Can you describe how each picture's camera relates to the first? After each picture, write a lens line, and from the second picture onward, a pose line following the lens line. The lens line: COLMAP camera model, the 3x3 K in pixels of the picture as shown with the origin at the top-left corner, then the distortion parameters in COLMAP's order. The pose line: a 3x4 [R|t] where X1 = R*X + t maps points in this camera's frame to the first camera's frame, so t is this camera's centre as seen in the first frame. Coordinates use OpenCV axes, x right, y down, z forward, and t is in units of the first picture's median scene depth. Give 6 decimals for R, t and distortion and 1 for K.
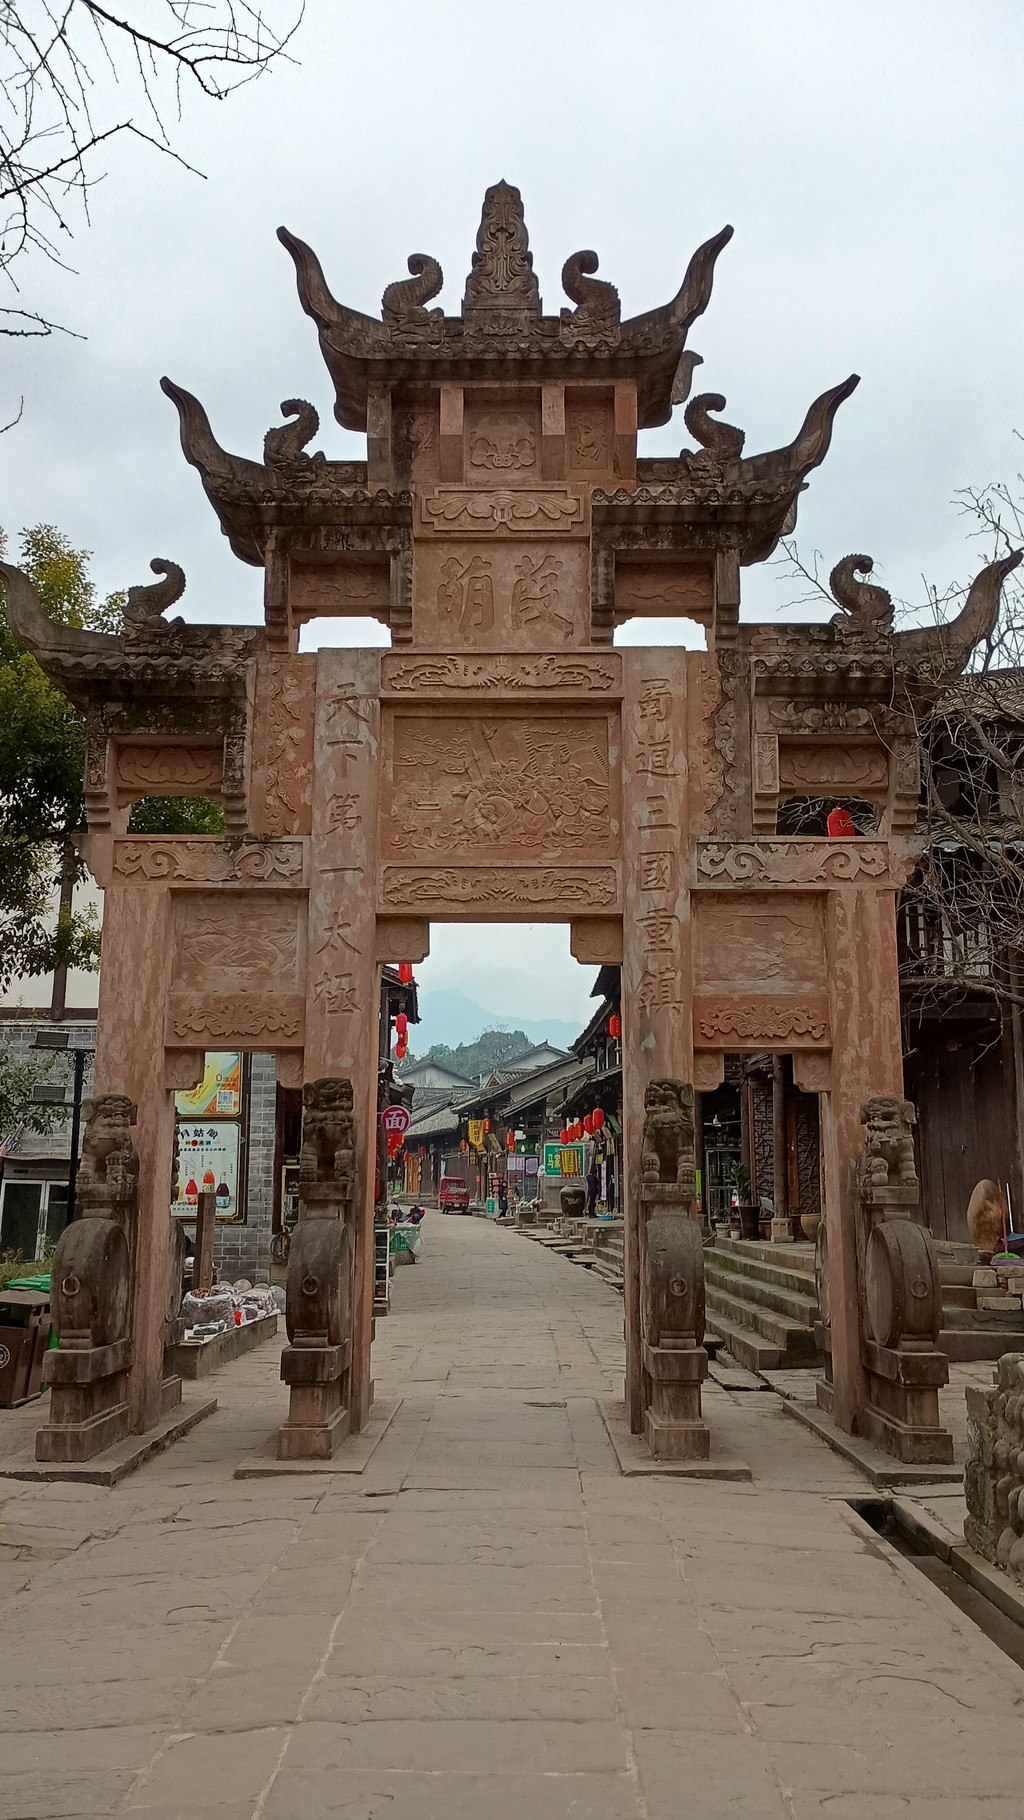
lens RADIAL K [[1446.5, 0, 512.0], [0, 1446.5, 910.0], [0, 0, 1]] dist [-0.003374, -0.002255]
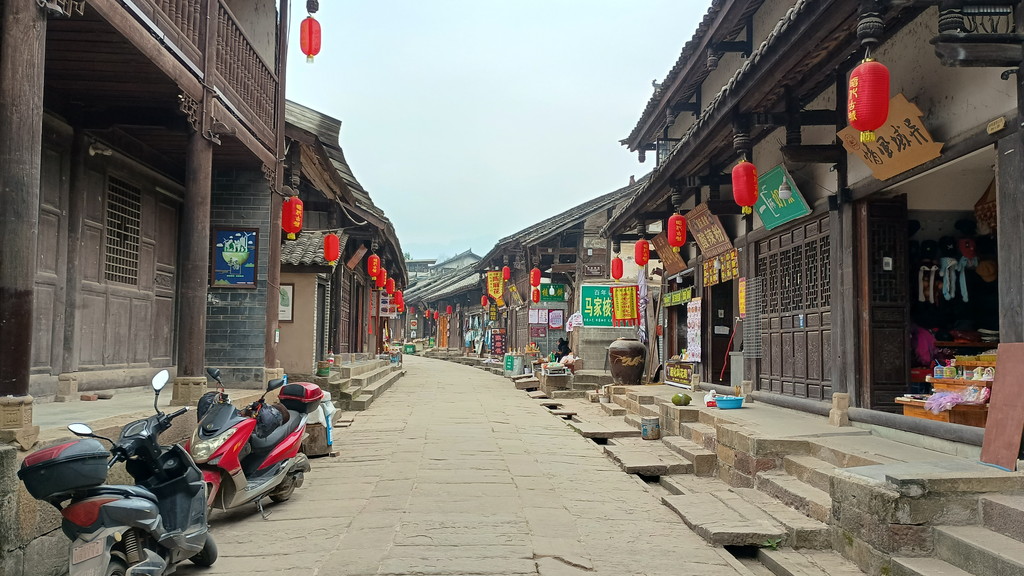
lens RADIAL K [[813.9, 0, 512.0], [0, 813.9, 288.0], [0, 0, 1]] dist [-0.003374, -0.002255]
pose [[0.999832, 0.006838, -0.016986, -0.006413], [-0.004748, 0.992747, 0.120129, 0.120776], [0.017684, -0.120029, 0.992613, 0.620328]]
